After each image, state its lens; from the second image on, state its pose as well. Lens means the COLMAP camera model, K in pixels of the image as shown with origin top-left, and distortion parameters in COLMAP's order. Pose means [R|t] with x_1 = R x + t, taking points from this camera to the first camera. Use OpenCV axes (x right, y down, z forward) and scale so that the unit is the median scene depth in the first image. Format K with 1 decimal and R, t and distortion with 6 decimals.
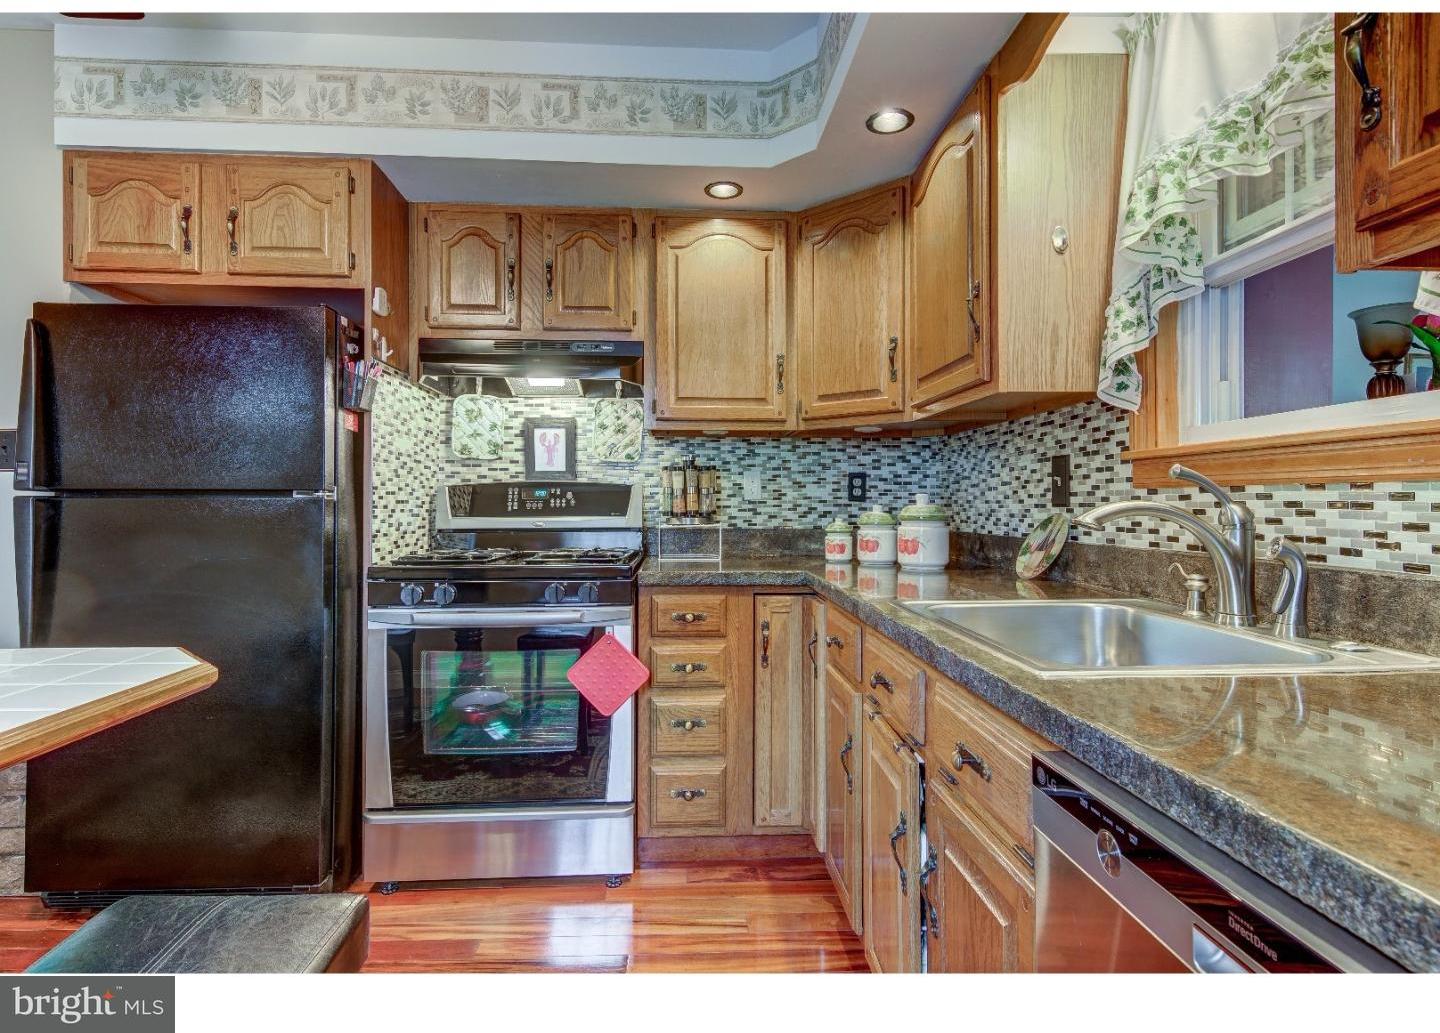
lens RADIAL K [[728.9, 0, 716.1], [0, 728.9, 505.1], [0, 0, 1]] dist [0.013657, -0.003790]
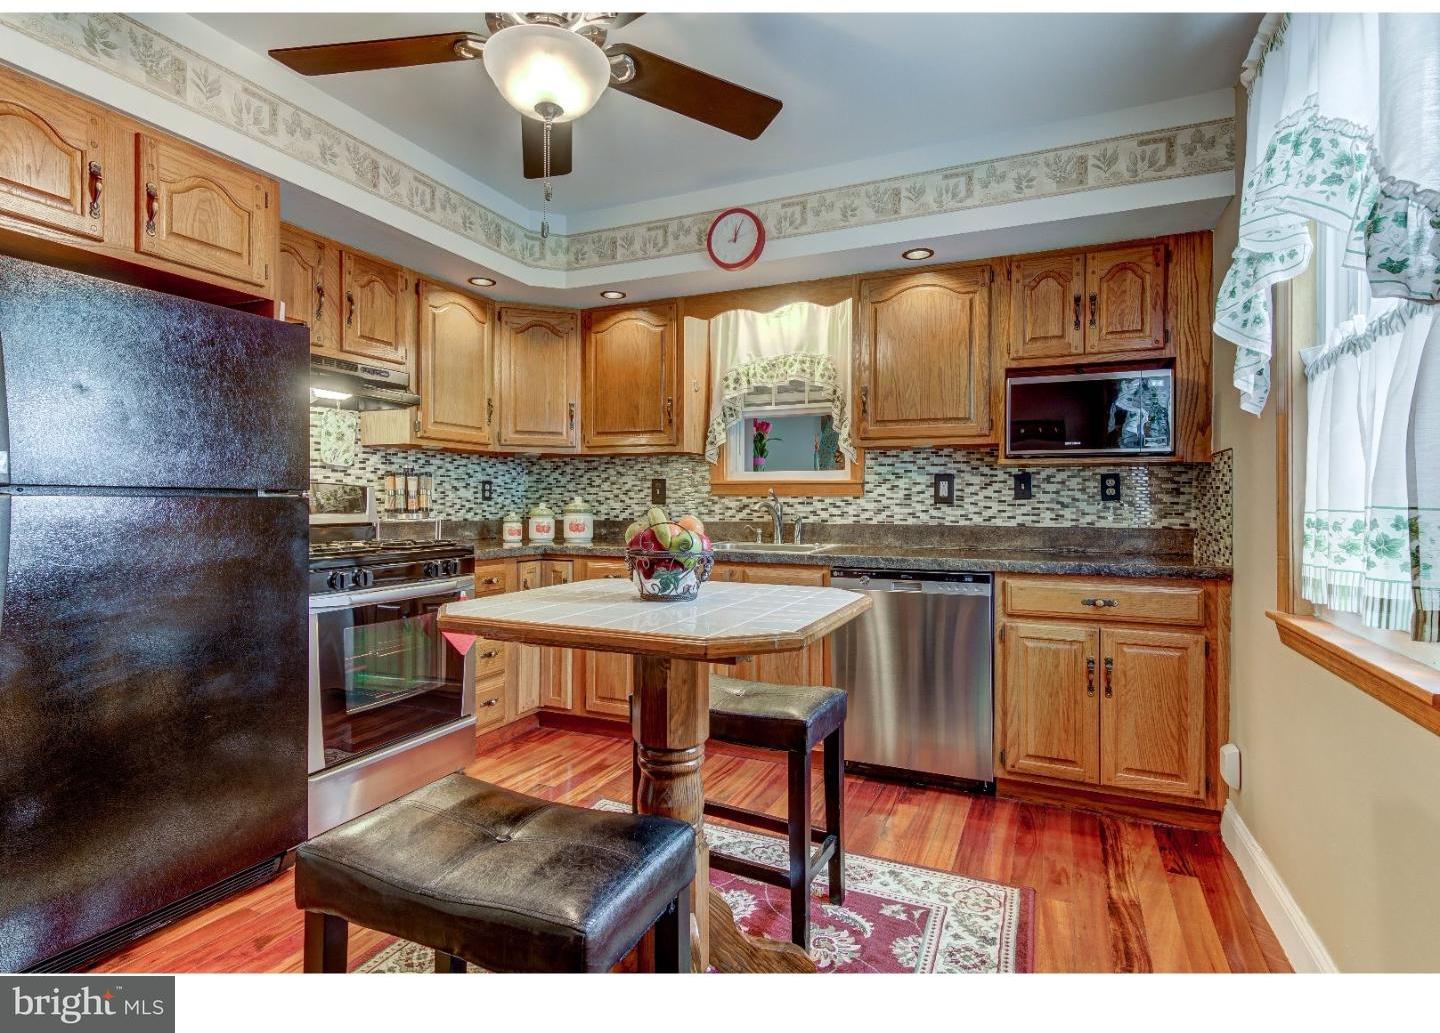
lens RADIAL K [[728.9, 0, 722.2], [0, 728.9, 509.9], [0, 0, 1]] dist [0.013657, -0.003790]
pose [[0.450321, -0.007983, 0.892831, -0.983300], [0.000380, 0.999962, 0.008749, 0.000709], [-0.892867, -0.003601, 0.450307, -0.057250]]
